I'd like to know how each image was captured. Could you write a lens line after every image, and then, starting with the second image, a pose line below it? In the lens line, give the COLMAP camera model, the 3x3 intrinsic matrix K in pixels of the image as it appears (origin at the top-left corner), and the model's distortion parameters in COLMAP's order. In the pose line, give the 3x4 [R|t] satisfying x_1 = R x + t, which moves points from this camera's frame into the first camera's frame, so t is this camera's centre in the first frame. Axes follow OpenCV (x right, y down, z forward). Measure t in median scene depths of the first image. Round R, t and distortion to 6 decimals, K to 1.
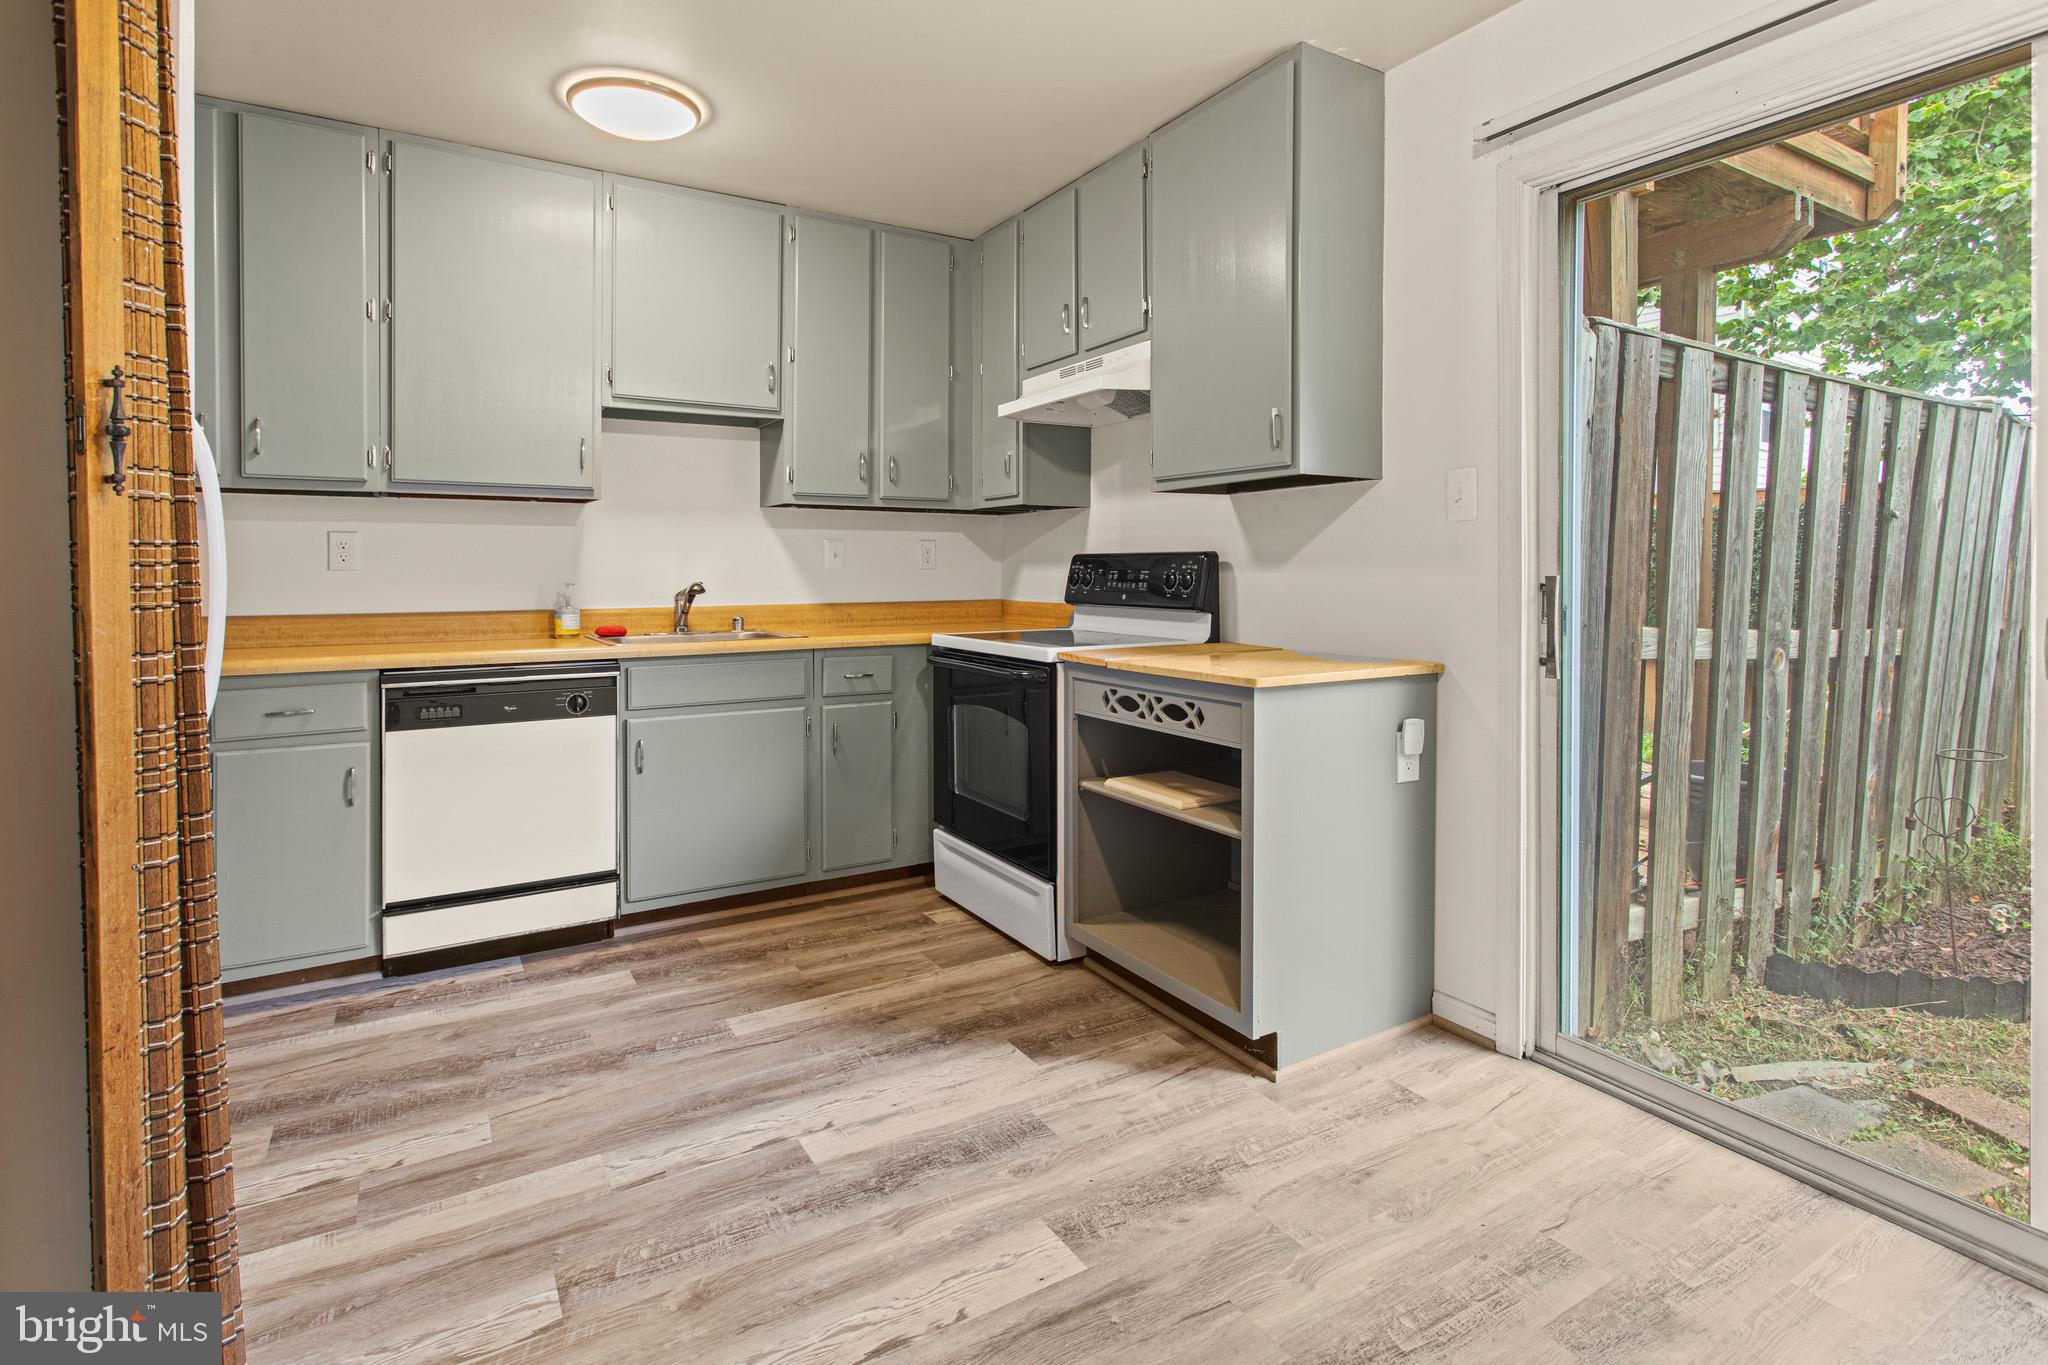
lens RADIAL K [[1019.1, 0, 1019.7], [0, 1019.1, 582.4], [0, 0, 1]] dist [0.000972, 0.000812]
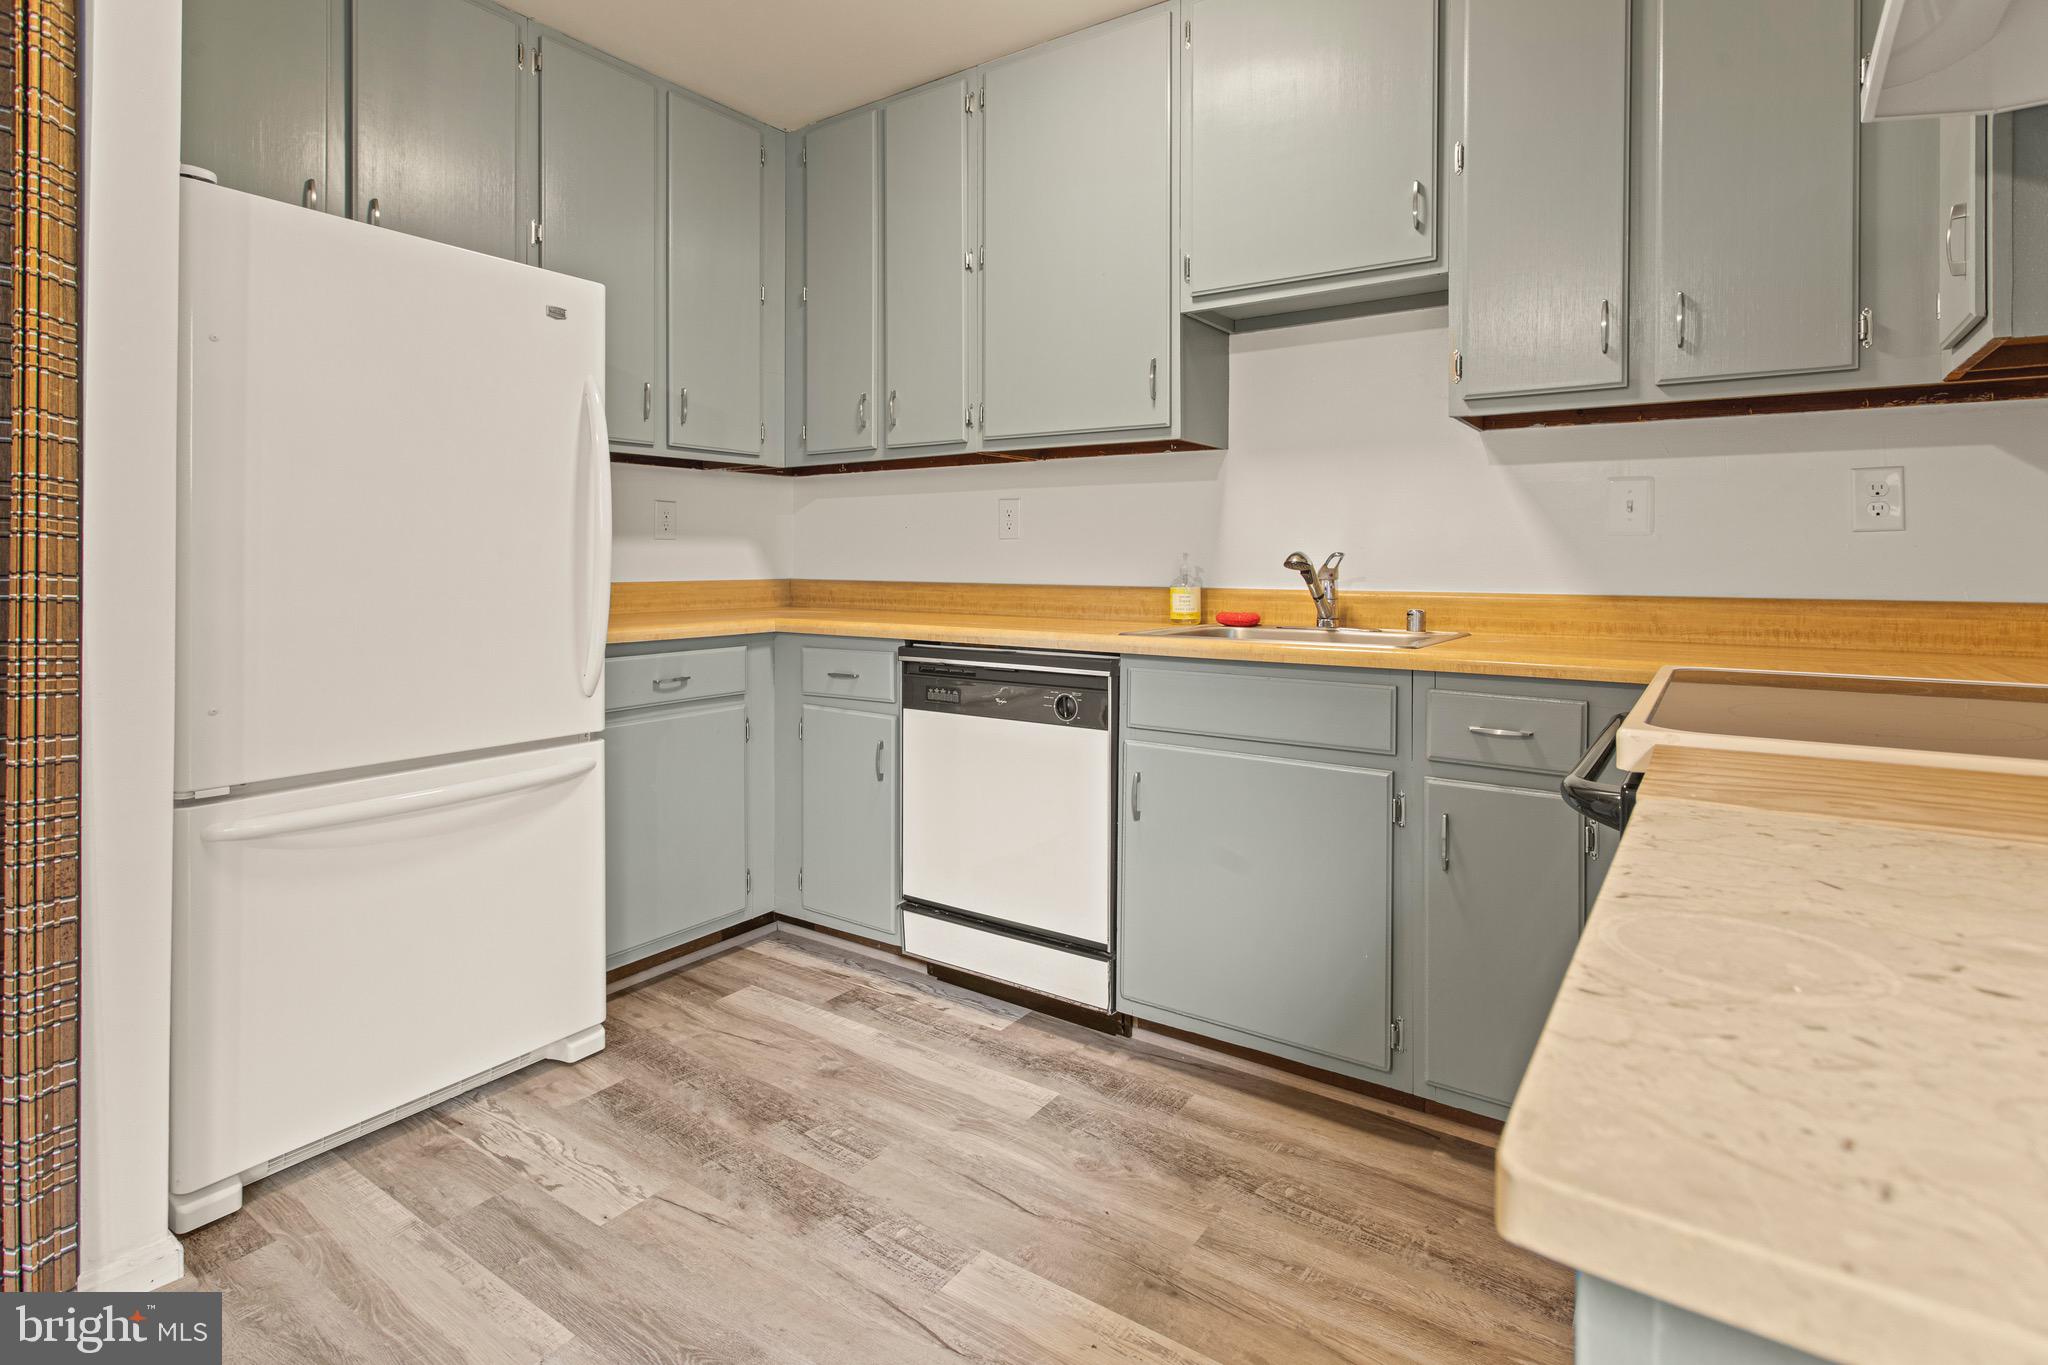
lens RADIAL K [[1013.7, 0, 1034.7], [0, 1013.7, 562.0], [0, 0, 1]] dist [0.001118, -0.000195]
pose [[0.412004, 0.003193, -0.911176, 0.257969], [-0.018791, 0.999811, -0.004993, 0.016385], [0.910988, 0.019179, 0.411986, 0.712479]]
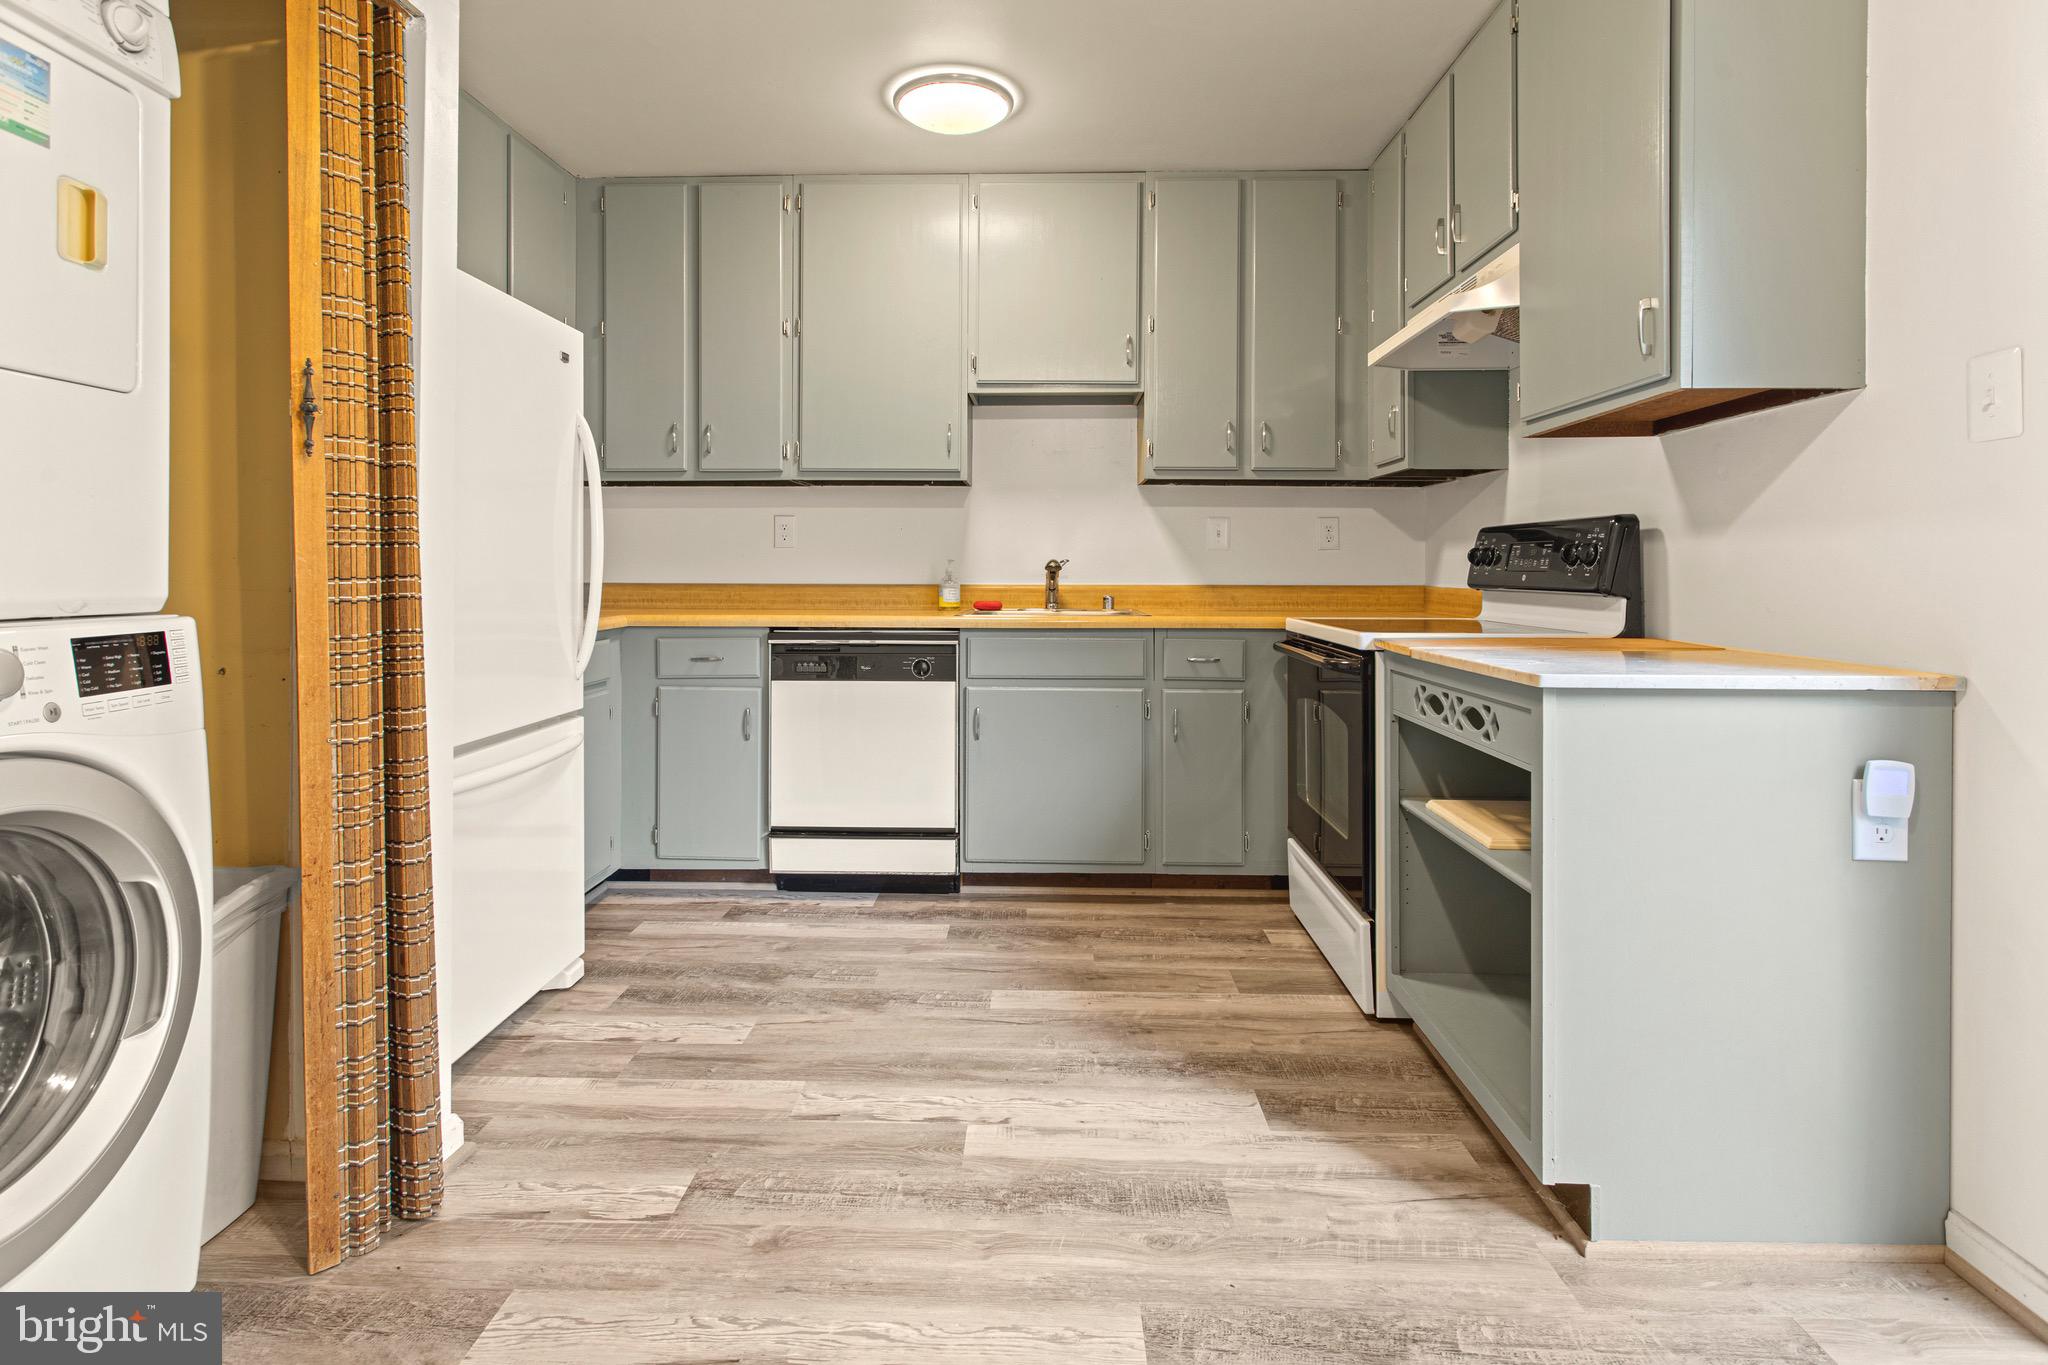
lens RADIAL K [[1012.0, 0, 1011.9], [0, 1012.0, 572.3], [0, 0, 1]] dist [-0.001319, 0.001434]
pose [[0.838084, 0.005879, -0.545509, 0.244428], [-0.012113, 0.999896, -0.007833, 0.026371], [0.545406, 0.013172, 0.838068, 0.163703]]
